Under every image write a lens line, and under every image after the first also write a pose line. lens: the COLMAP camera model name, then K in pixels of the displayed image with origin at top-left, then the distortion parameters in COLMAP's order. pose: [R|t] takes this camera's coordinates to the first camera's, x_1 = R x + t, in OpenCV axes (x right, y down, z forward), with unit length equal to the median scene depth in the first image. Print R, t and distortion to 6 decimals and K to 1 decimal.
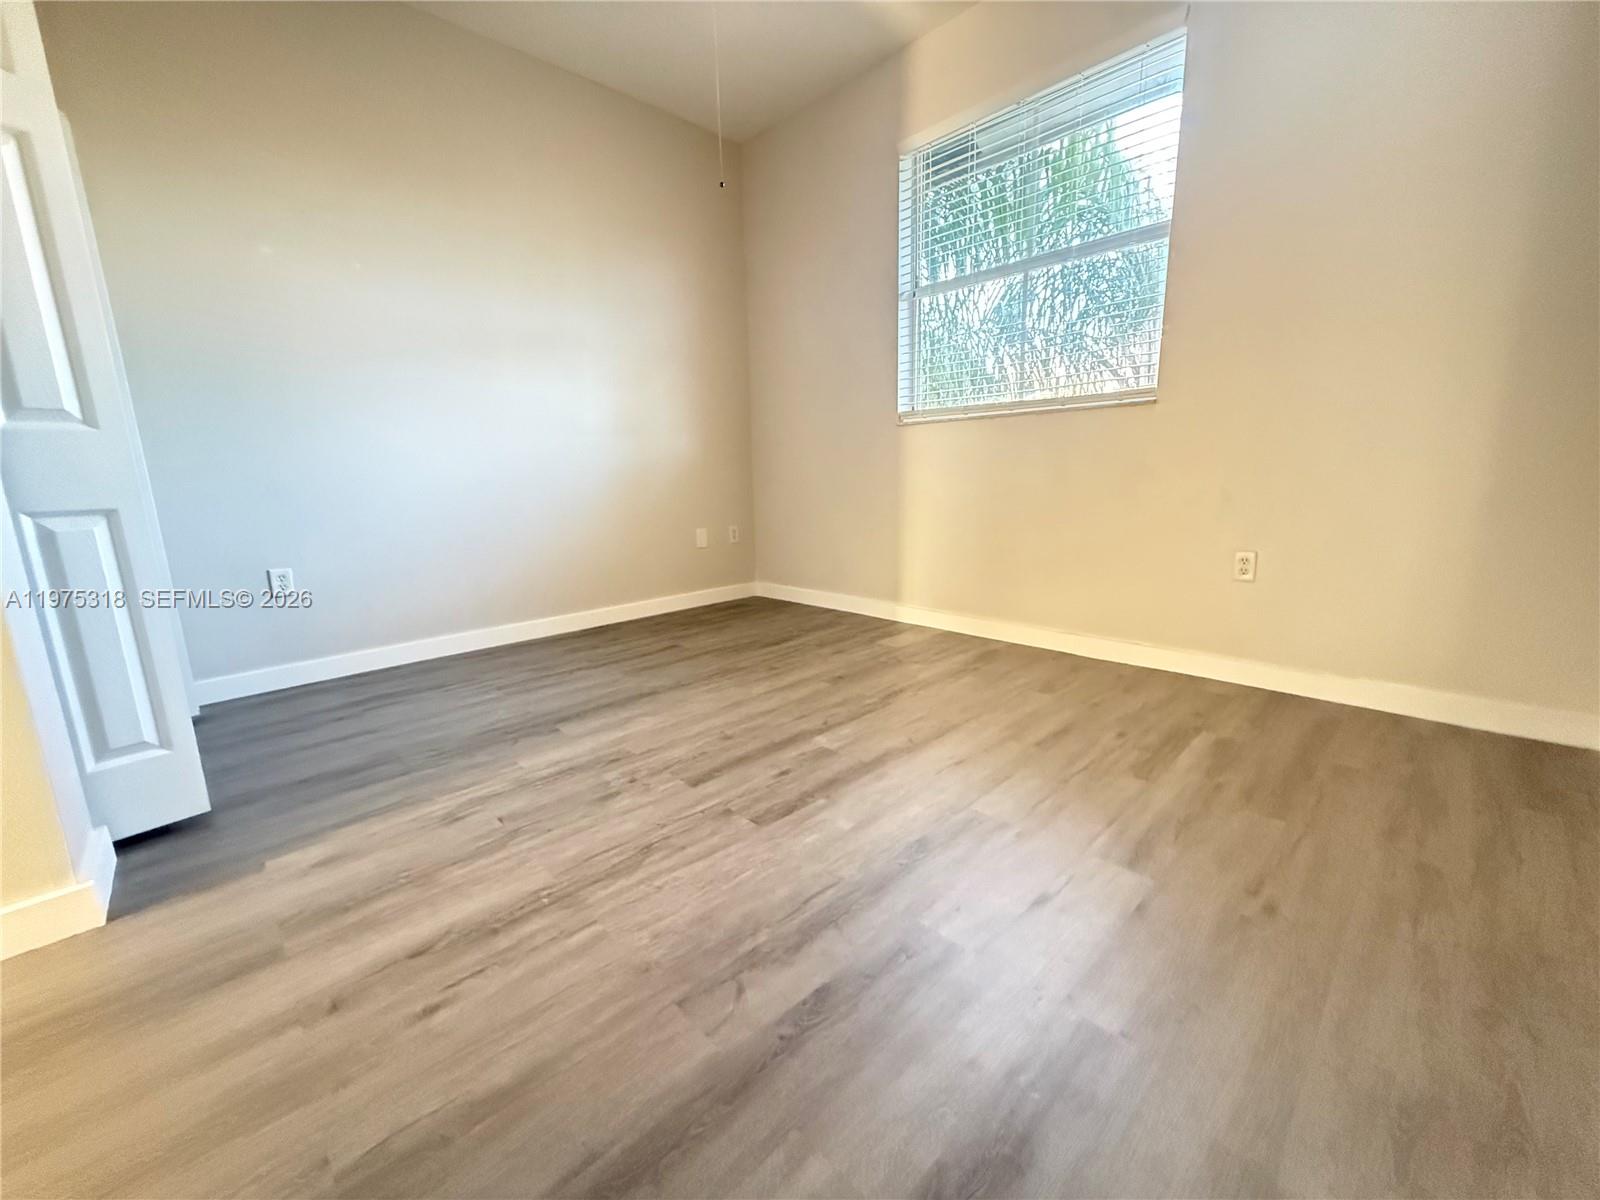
lens RADIAL K [[640.8, 0, 800.0], [0, 640.8, 600.0], [0, 0, 1]] dist [0.002741, 0.000014]
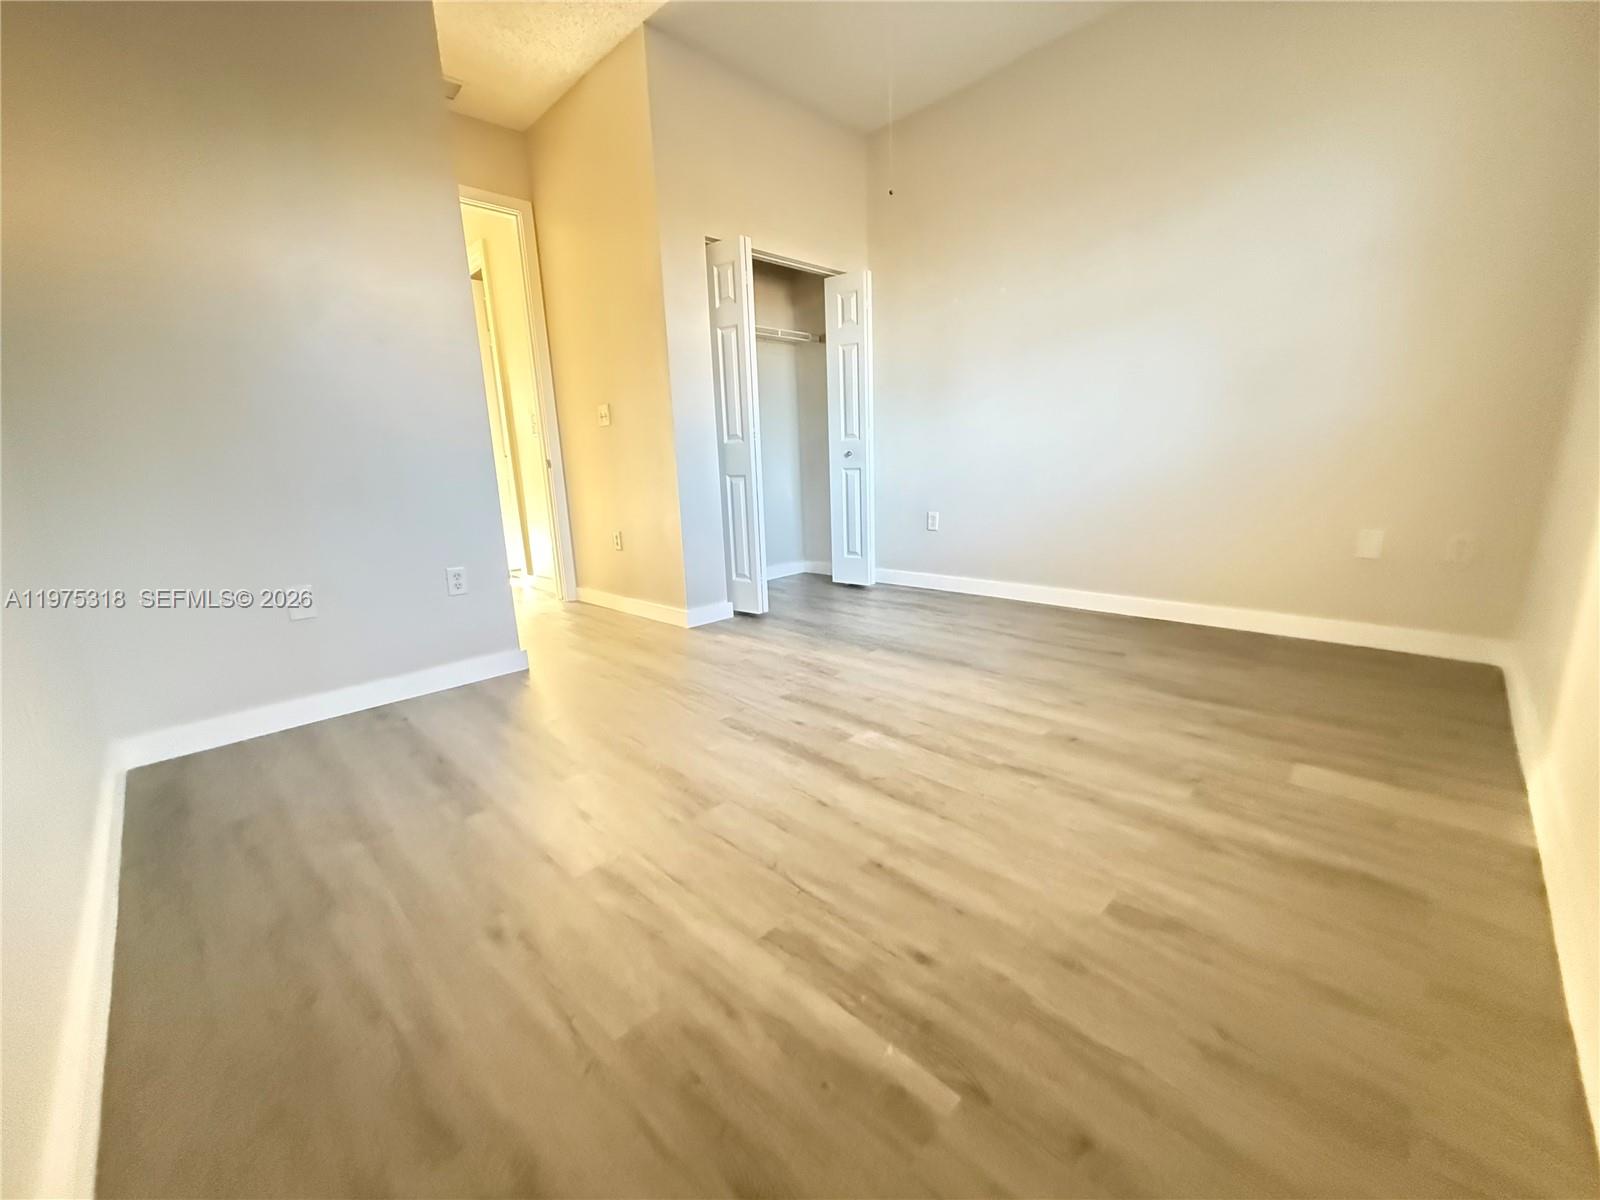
lens RADIAL K [[640.8, 0, 800.0], [0, 640.8, 600.0], [0, 0, 1]] dist [0.002741, 0.000014]
pose [[0.019426, 0.242043, -0.970071, 0.997624], [-0.162244, 0.958157, 0.235822, -0.213686], [0.986559, 0.152807, 0.057884, 0.833748]]
